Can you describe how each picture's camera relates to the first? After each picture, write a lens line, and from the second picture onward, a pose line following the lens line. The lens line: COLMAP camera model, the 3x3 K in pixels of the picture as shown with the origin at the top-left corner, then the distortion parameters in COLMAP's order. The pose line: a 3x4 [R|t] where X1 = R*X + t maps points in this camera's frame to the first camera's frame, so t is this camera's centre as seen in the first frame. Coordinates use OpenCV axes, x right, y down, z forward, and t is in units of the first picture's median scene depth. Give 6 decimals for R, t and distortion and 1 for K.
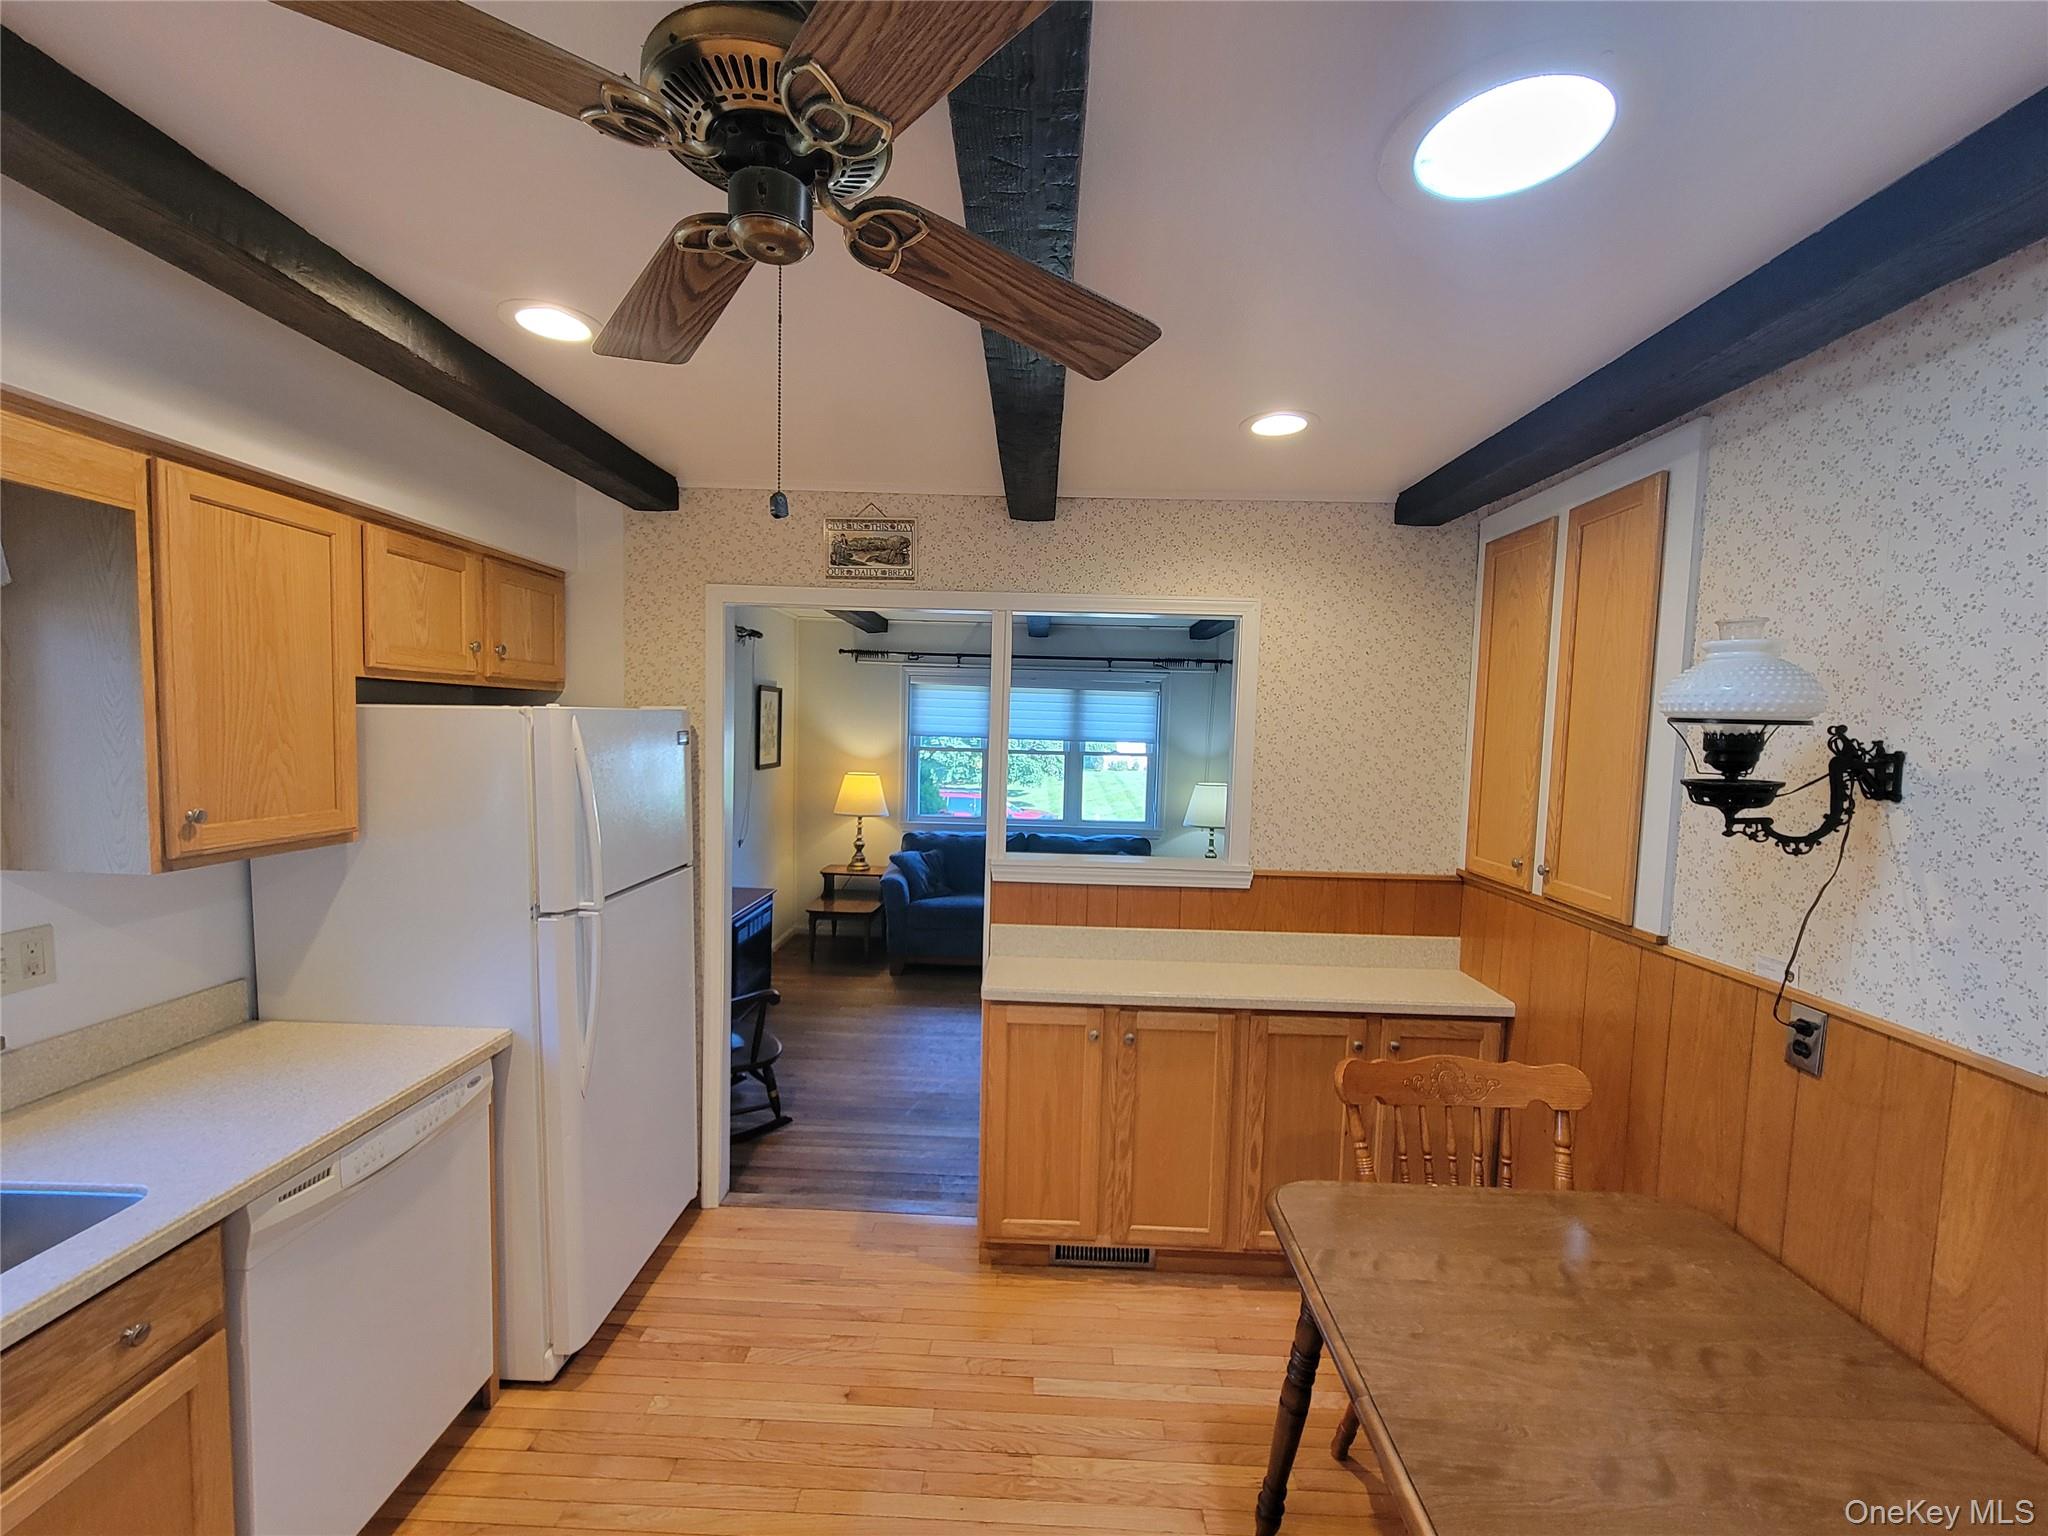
lens RADIAL K [[836.6, 0, 1021.6], [0, 836.6, 771.5], [0, 0, 1]] dist [-0.002124, 0.001191]
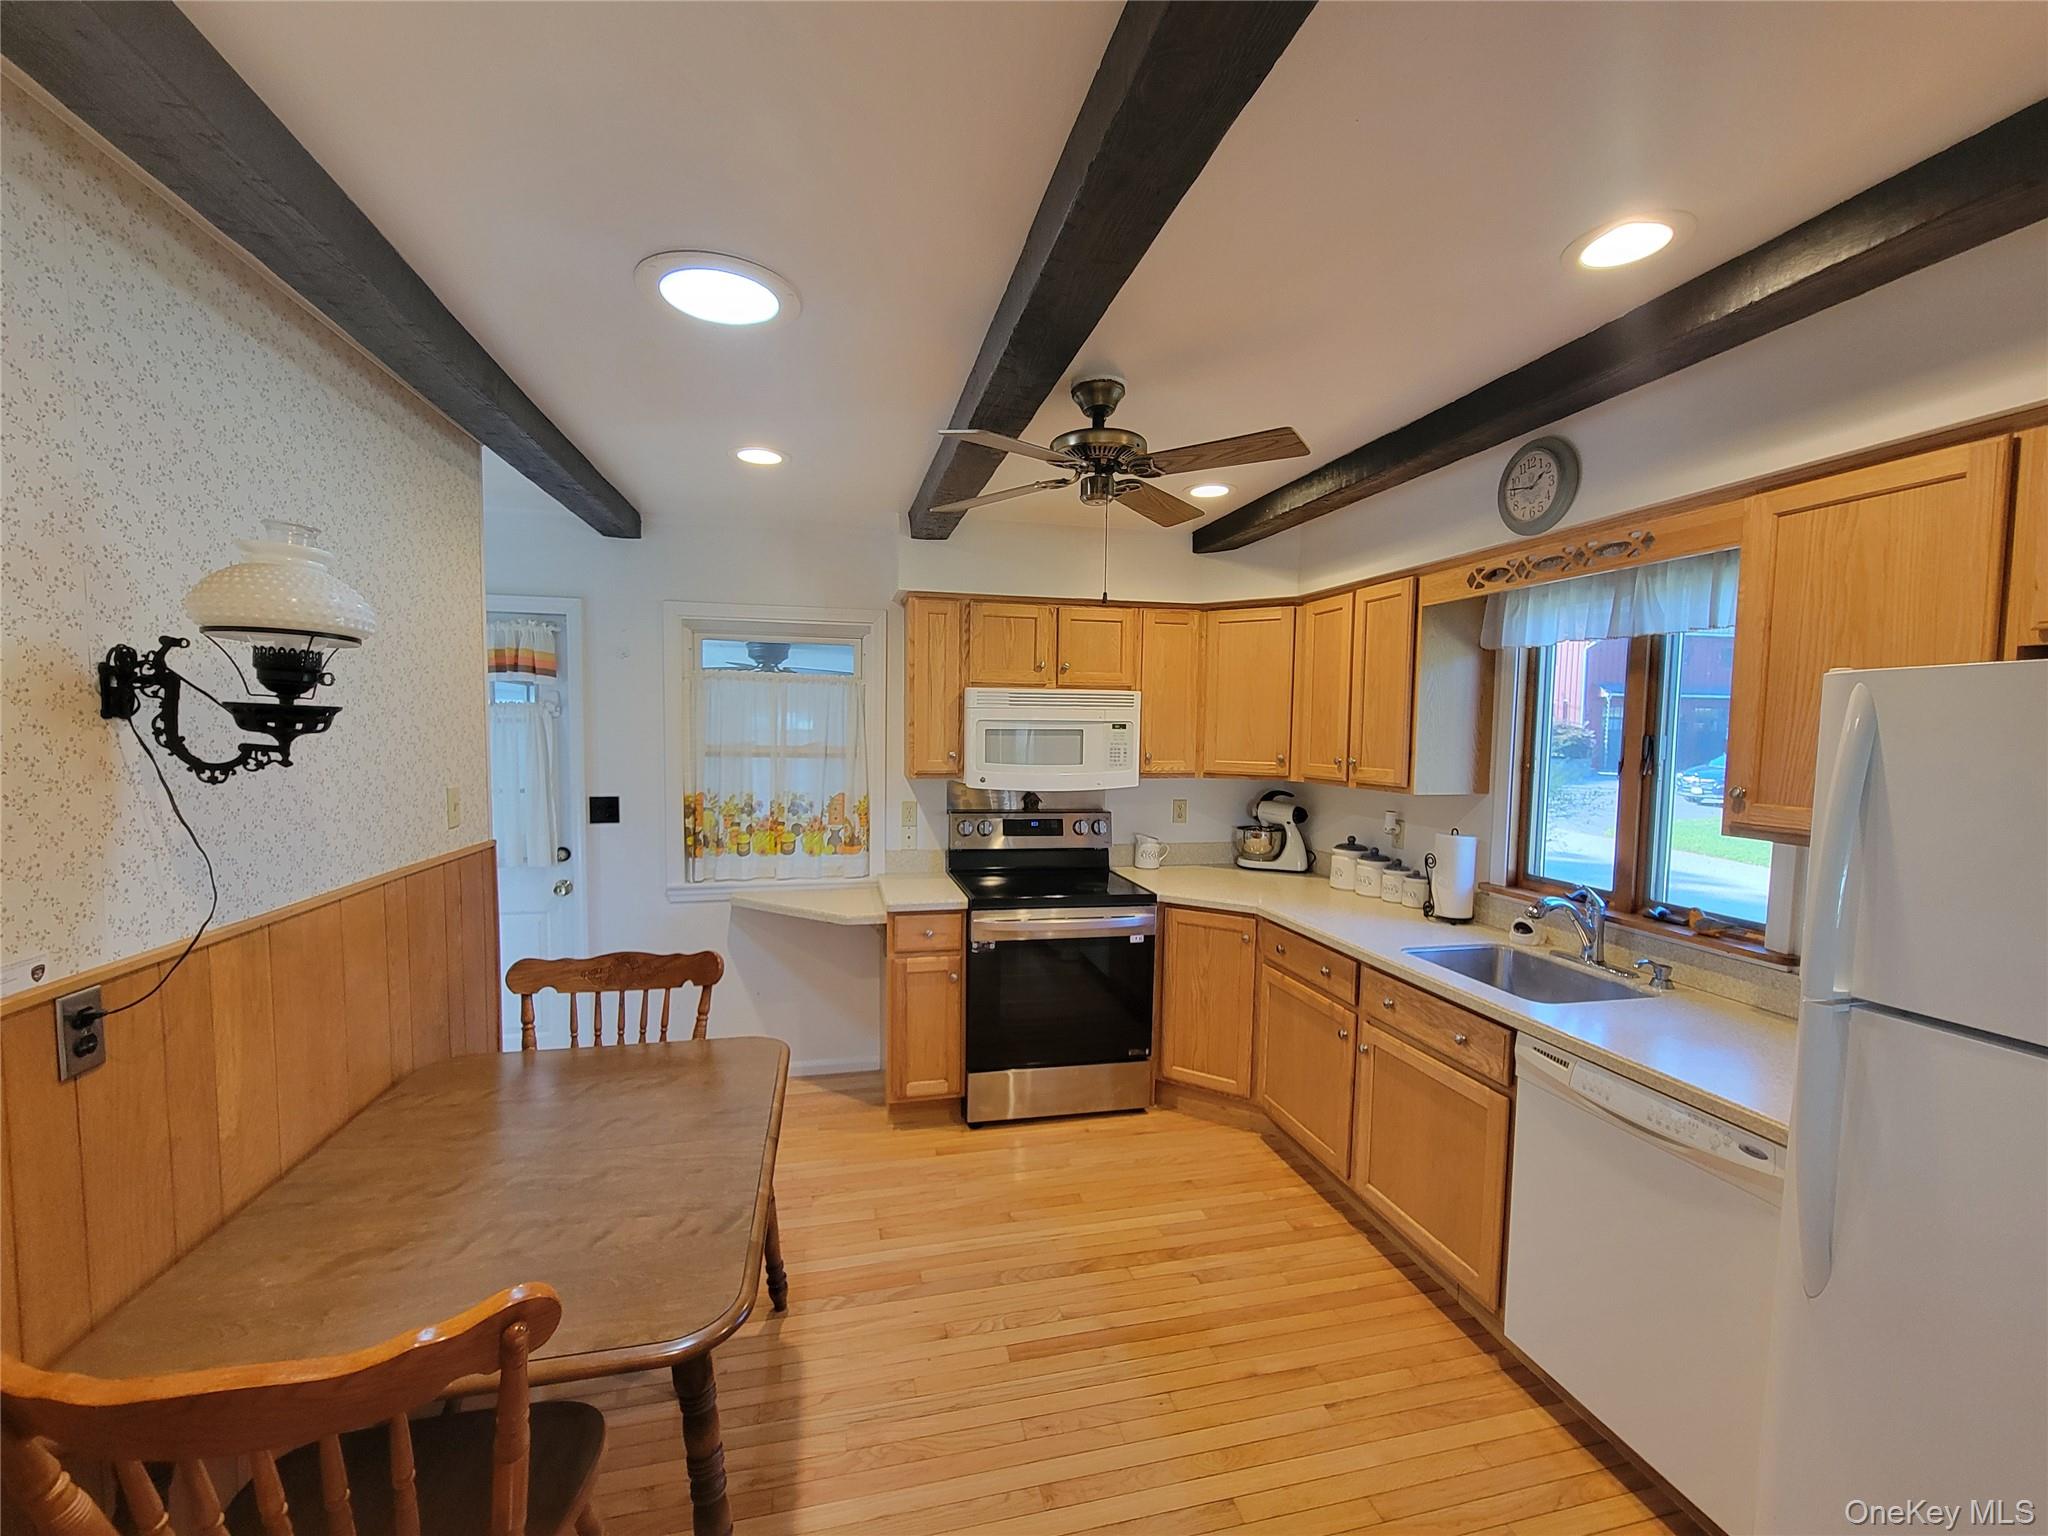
lens RADIAL K [[836.6, 0, 1018.5], [0, 836.6, 781.2], [0, 0, 1]] dist [-0.002124, 0.001191]
pose [[-0.968038, -0.022251, -0.249813, 0.292527], [-0.051111, 0.992656, 0.109640, -0.041707], [0.245539, 0.118904, -0.962067, 1.932809]]
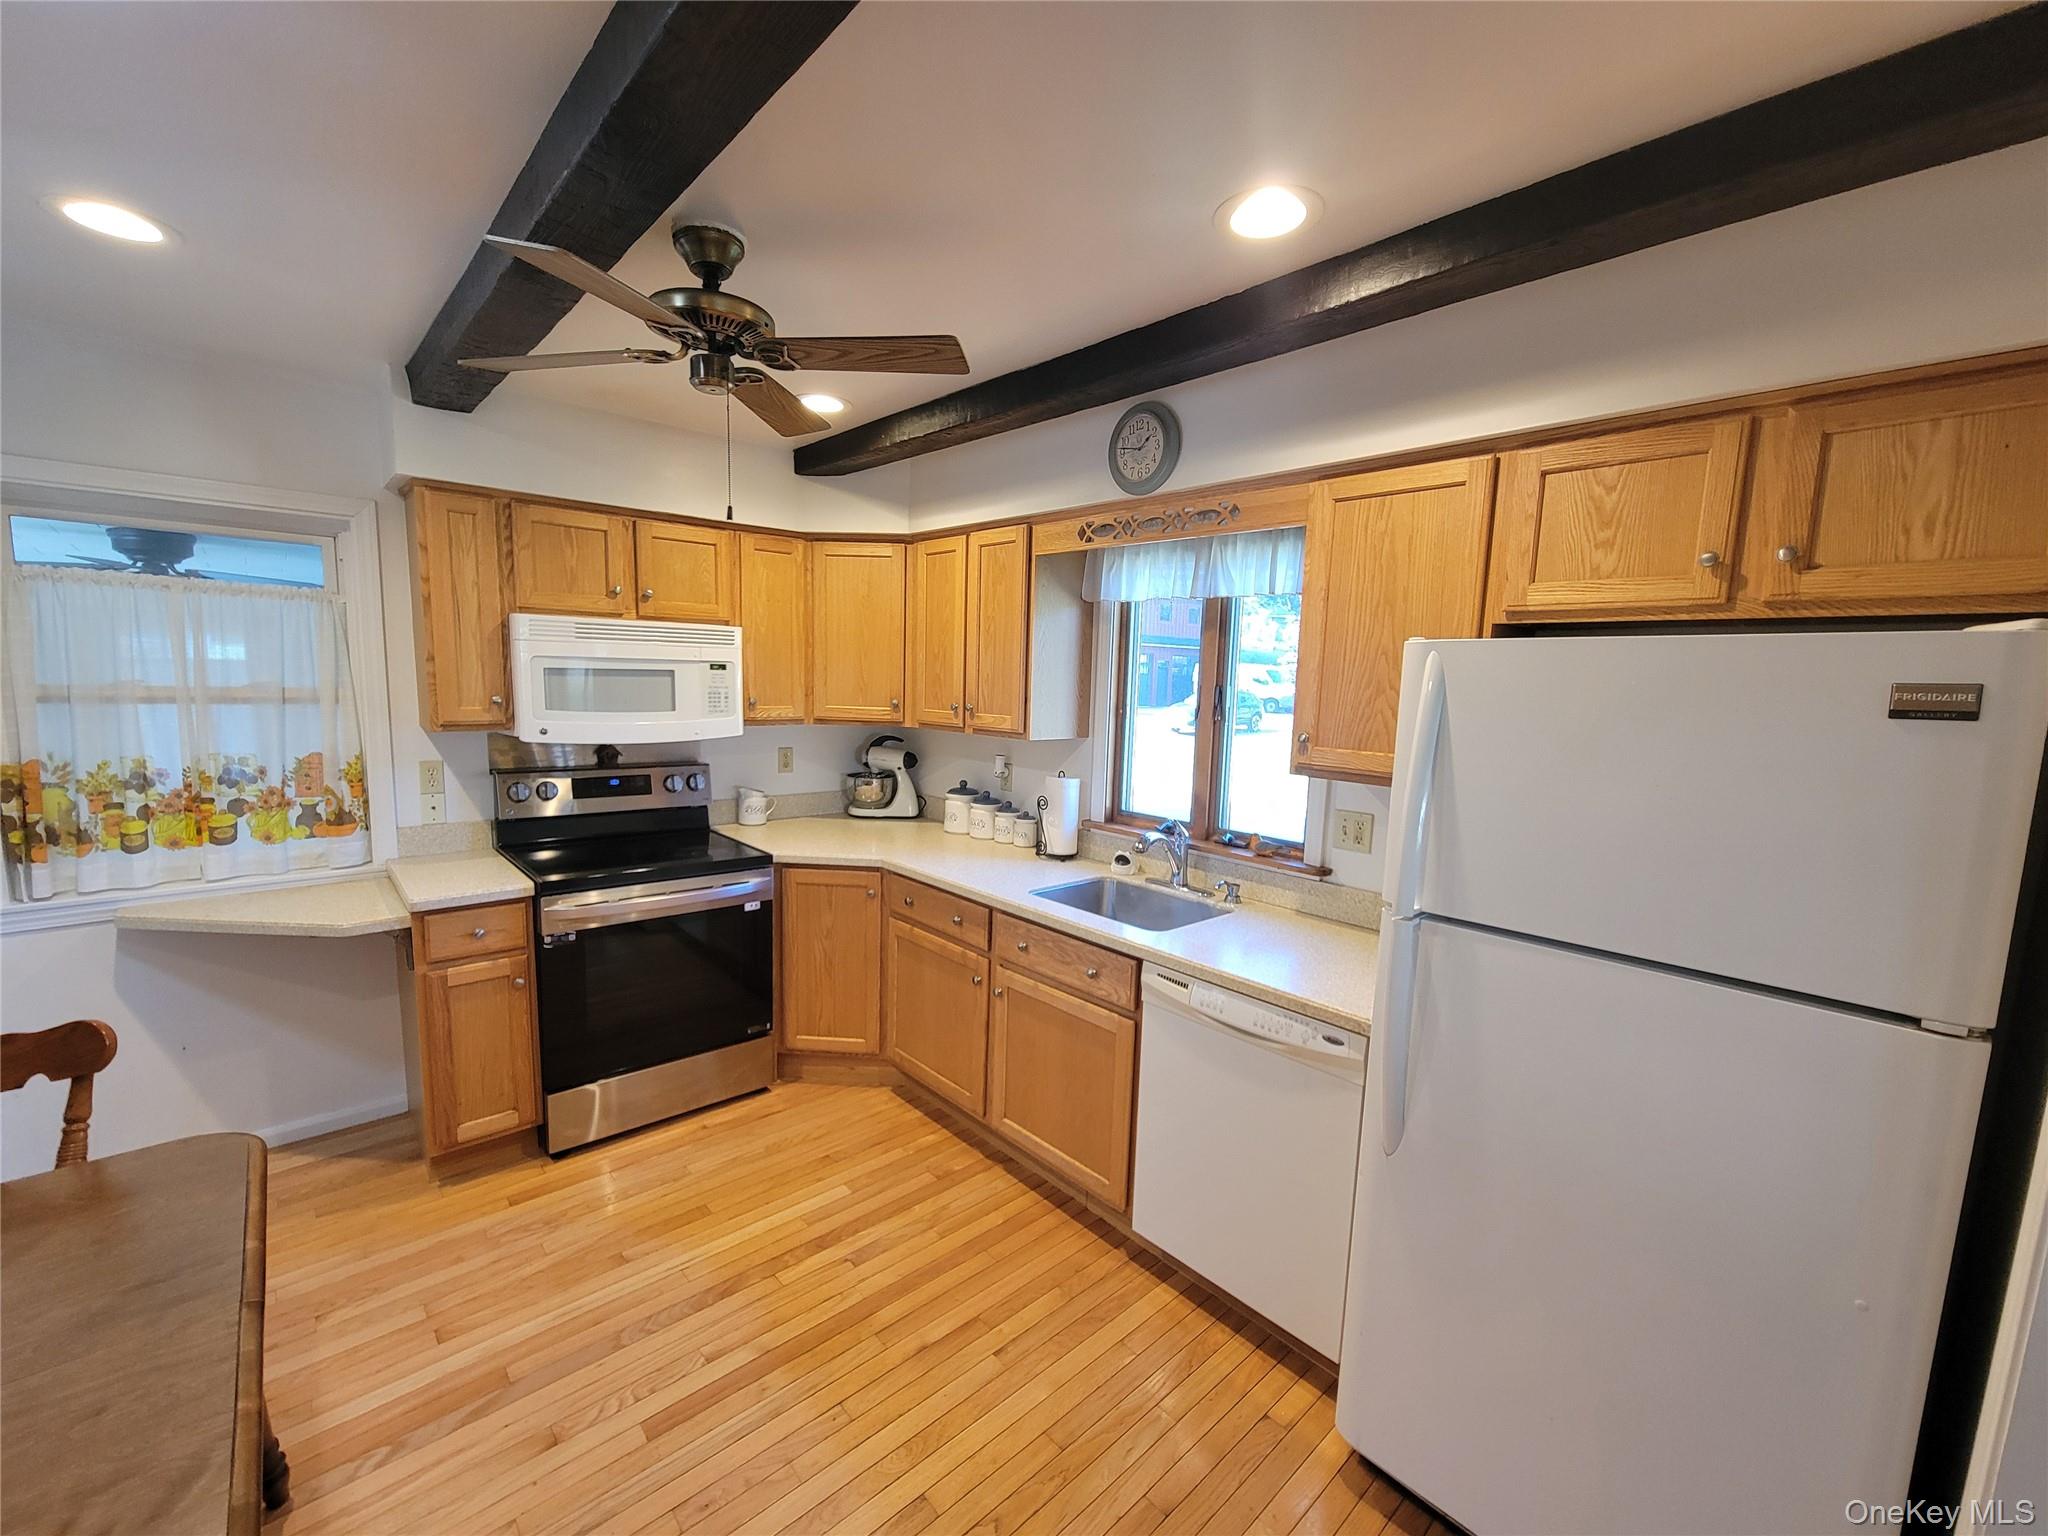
lens RADIAL K [[836.6, 0, 1021.3], [0, 836.6, 785.1], [0, 0, 1]] dist [-0.002124, 0.001191]
pose [[-0.724998, 0.042122, -0.687462, 0.317487], [-0.086720, 0.984602, 0.151783, -0.041338], [0.683270, 0.169659, -0.710182, 1.725504]]
